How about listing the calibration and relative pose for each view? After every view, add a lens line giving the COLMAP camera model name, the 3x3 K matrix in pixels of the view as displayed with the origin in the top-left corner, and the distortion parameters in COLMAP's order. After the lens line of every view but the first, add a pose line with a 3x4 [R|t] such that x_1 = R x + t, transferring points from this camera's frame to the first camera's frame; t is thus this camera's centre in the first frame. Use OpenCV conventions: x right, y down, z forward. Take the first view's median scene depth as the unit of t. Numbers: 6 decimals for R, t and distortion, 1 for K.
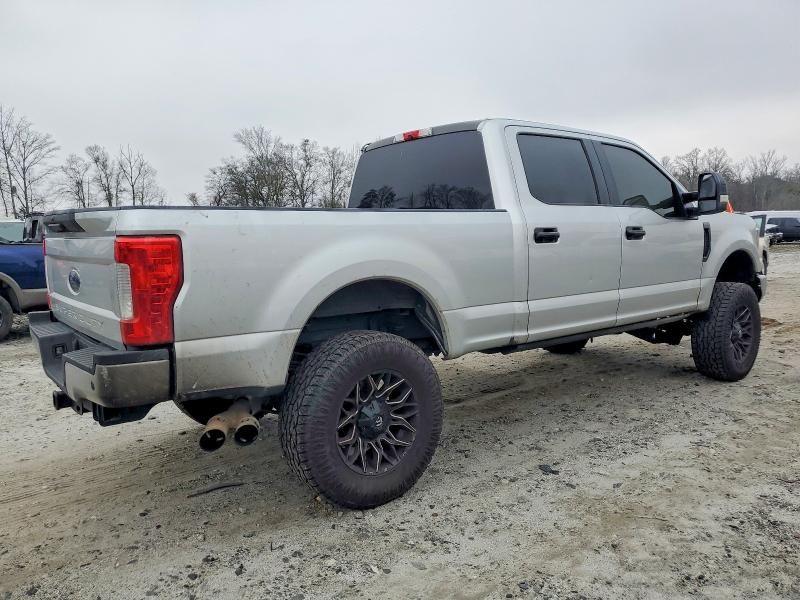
lens RADIAL K [[636.3, 0, 411.5], [0, 636.3, 300.3], [0, 0, 1]] dist [-0.000208, 0.010604]
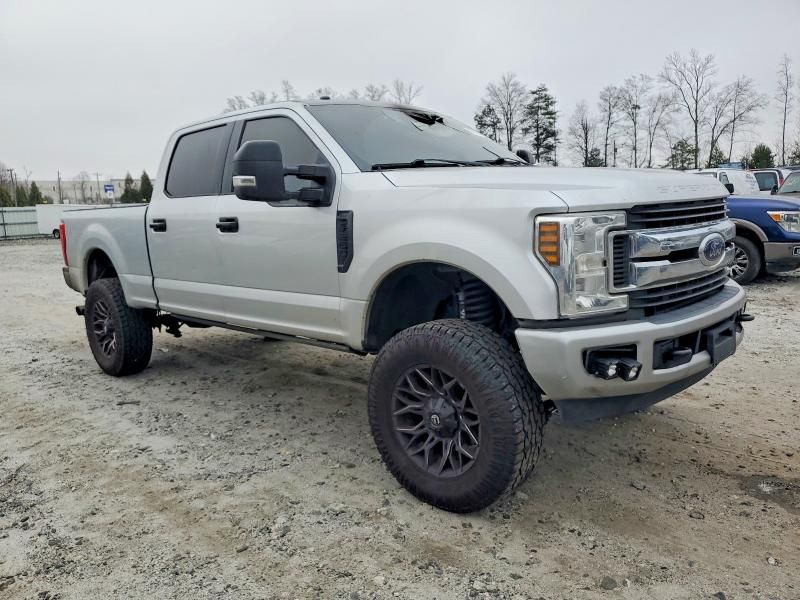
lens RADIAL K [[636.3, 0, 411.5], [0, 636.3, 300.3], [0, 0, 1]] dist [-0.000208, 0.010604]
pose [[0.120658, 0.155706, -0.980407, 1.956161], [-0.076178, 0.986162, 0.147245, -0.234107], [0.989767, 0.056919, 0.130850, 1.757286]]
